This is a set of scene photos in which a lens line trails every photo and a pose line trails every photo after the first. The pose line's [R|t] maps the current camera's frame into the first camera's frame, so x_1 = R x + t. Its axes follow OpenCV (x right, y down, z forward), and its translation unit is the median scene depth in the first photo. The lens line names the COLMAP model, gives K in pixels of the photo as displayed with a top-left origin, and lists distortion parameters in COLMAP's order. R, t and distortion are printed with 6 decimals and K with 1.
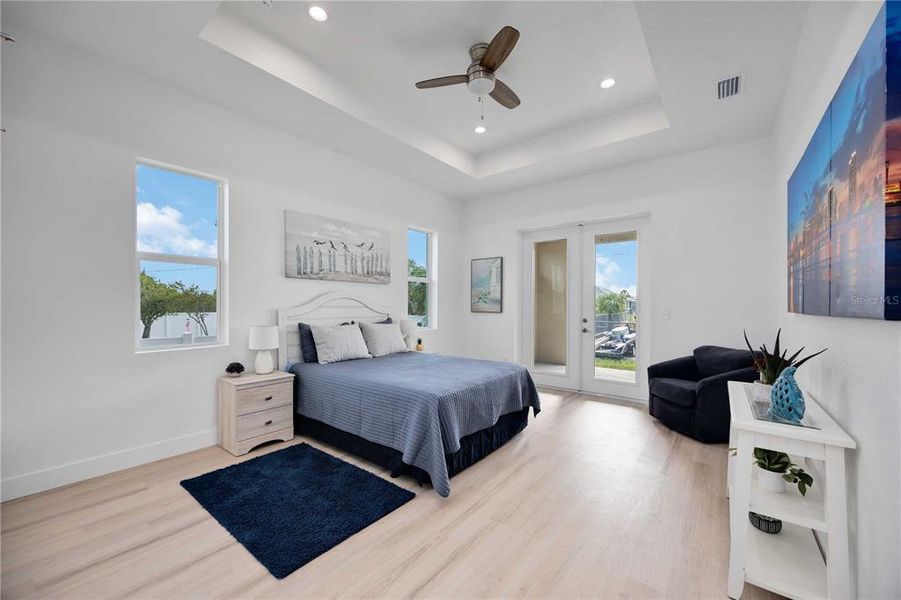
lens RADIAL K [[345.0, 0, 450.9], [0, 345.0, 306.5], [0, 0, 1]] dist [-0.002573, 0.000591]
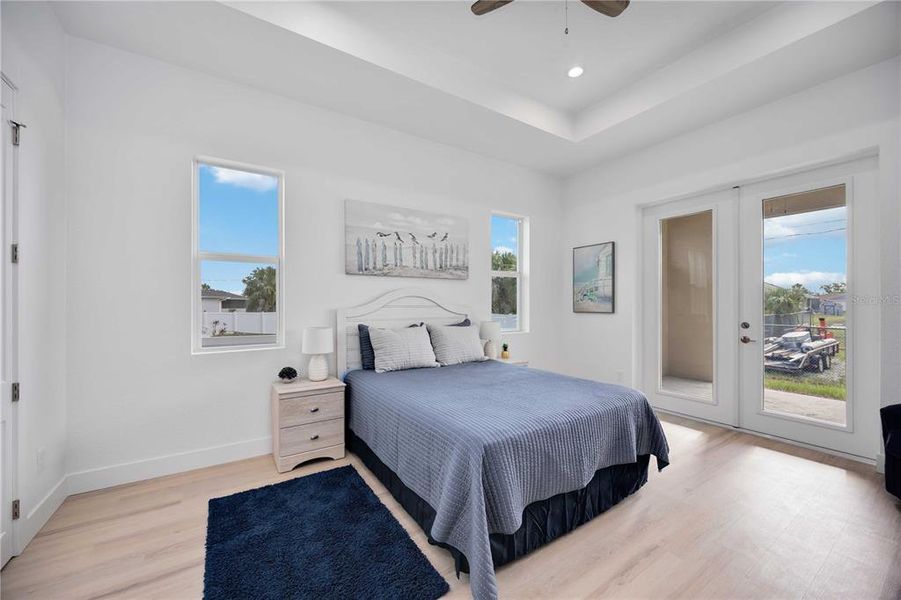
lens RADIAL K [[345.0, 0, 449.2], [0, 345.0, 303.5], [0, 0, 1]] dist [-0.002573, 0.000591]
pose [[0.947138, -0.005943, -0.320771, 0.068085], [0.003695, 0.999964, -0.007616, 0.000542], [0.320805, 0.006028, 0.947126, 0.219018]]
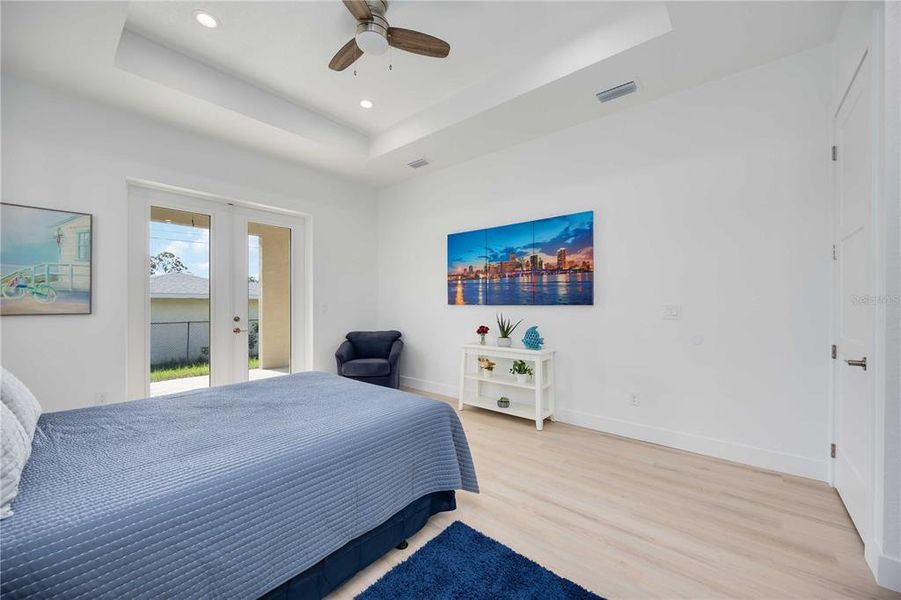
lens RADIAL K [[345.0, 0, 457.3], [0, 345.0, 299.0], [0, 0, 1]] dist [-0.002573, 0.000591]
pose [[0.040847, 0.005223, 0.999152, -0.576486], [0.004911, 0.999973, -0.005428, -0.001447], [-0.999153, 0.005129, 0.040820, 0.578366]]
